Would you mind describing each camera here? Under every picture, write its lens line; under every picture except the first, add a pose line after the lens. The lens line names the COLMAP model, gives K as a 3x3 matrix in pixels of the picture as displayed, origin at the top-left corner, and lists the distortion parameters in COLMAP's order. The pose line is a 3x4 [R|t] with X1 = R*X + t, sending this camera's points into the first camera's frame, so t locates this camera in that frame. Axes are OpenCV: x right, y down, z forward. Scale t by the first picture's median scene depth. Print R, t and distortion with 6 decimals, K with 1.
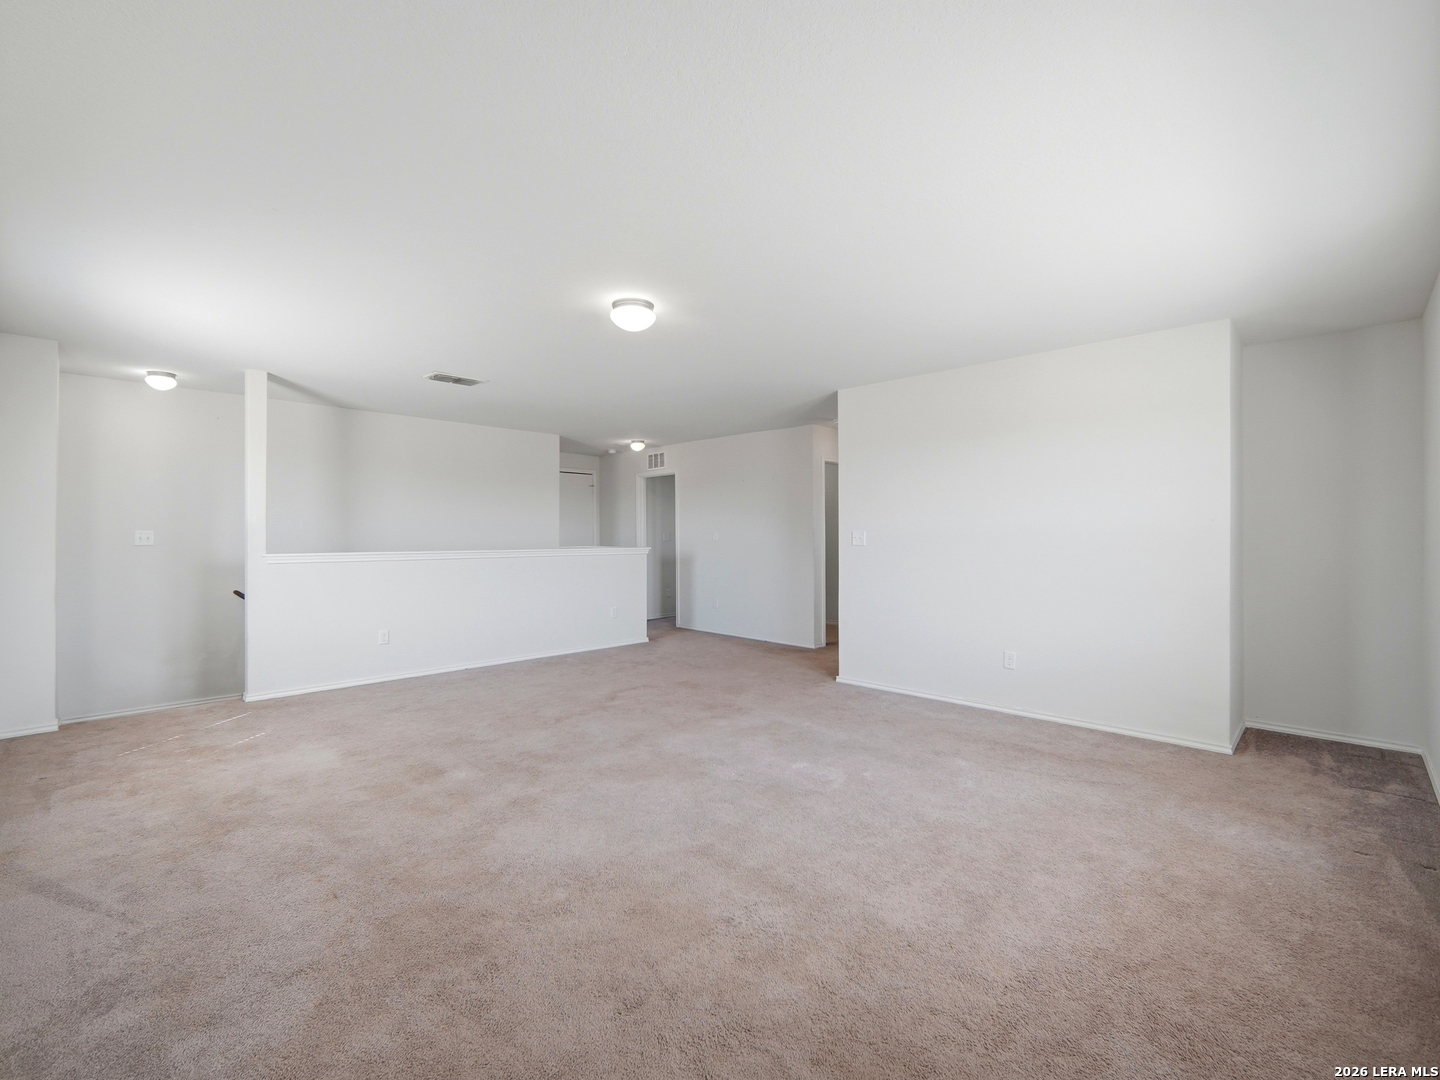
lens RADIAL K [[642.2, 0, 720.0], [0, 642.2, 540.0], [0, 0, 1]] dist [-0.024865, 0.000717]
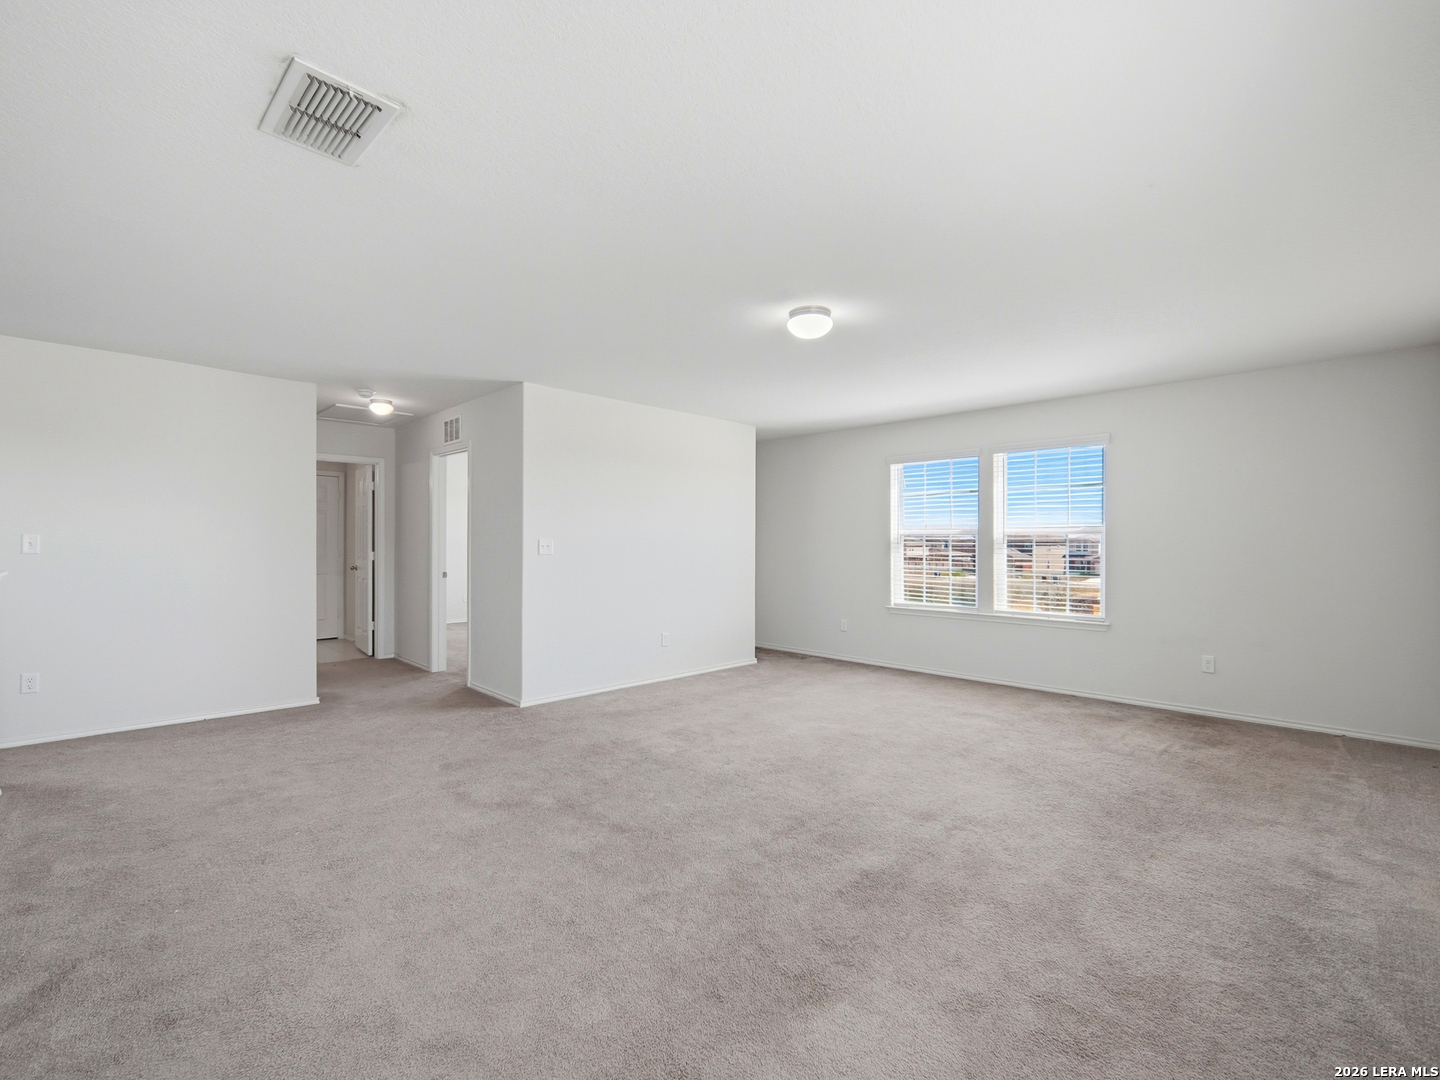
lens RADIAL K [[642.2, 0, 720.0], [0, 642.2, 540.0], [0, 0, 1]] dist [-0.024865, 0.000717]
pose [[0.022453, 0.001788, 0.999746, -0.901974], [0.002545, 0.999995, -0.001845, -0.013021], [-0.999745, 0.002586, 0.022448, 0.888519]]
